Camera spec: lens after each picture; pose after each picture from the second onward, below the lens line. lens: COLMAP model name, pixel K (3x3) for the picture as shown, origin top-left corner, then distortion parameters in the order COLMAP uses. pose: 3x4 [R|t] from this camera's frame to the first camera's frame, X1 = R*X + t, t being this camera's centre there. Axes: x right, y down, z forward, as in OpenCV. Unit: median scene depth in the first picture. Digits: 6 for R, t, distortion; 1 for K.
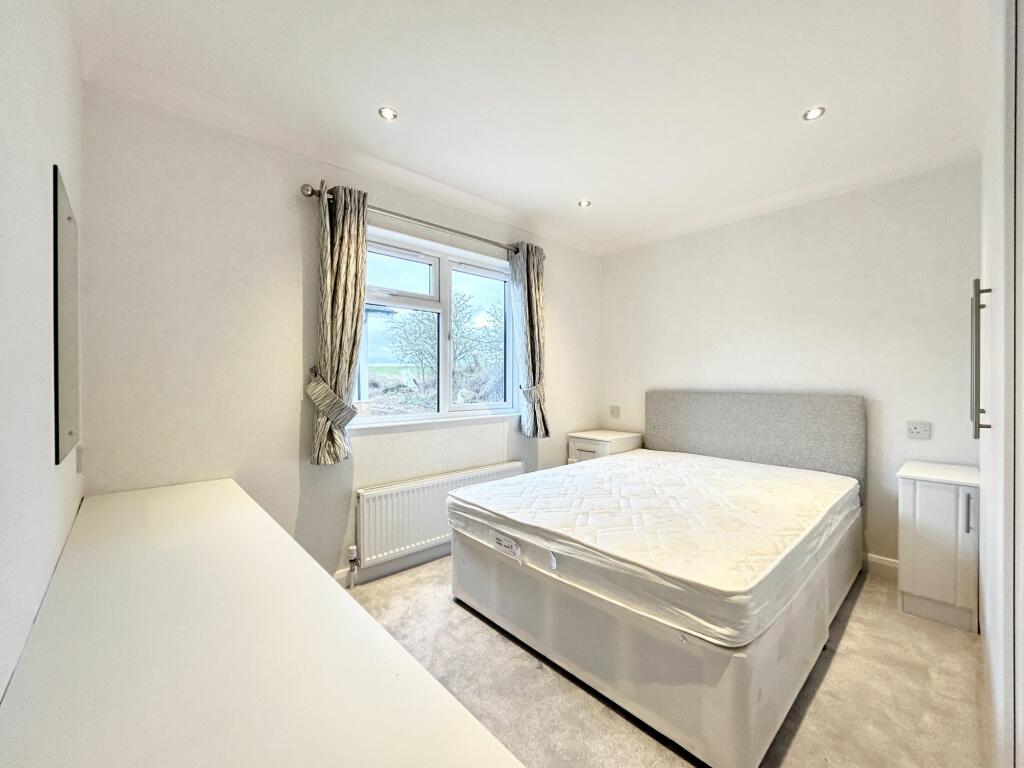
lens RADIAL K [[416.0, 0, 510.1], [0, 416.0, 382.3], [0, 0, 1]] dist [0.002642, 0.000216]
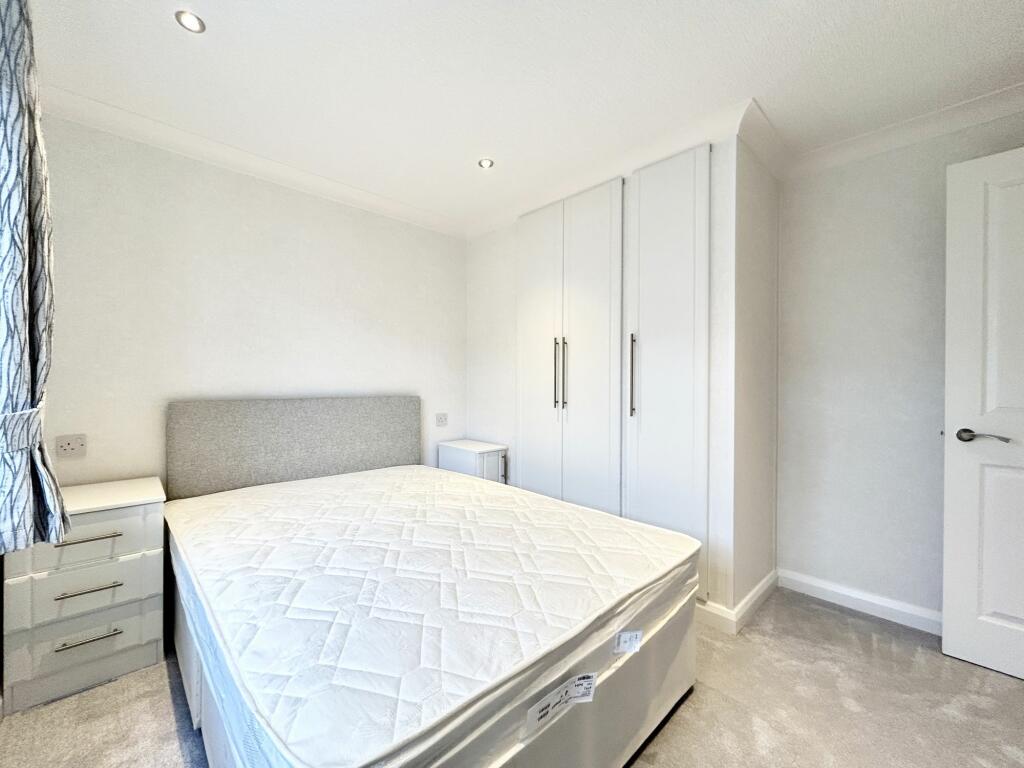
lens RADIAL K [[416.0, 0, 510.9], [0, 416.0, 384.8], [0, 0, 1]] dist [0.002642, 0.000216]
pose [[-0.012272, -0.007021, 0.999900, -0.346242], [-0.001753, 0.999974, 0.007000, -0.009152], [-0.999923, -0.001667, -0.012284, 0.690723]]
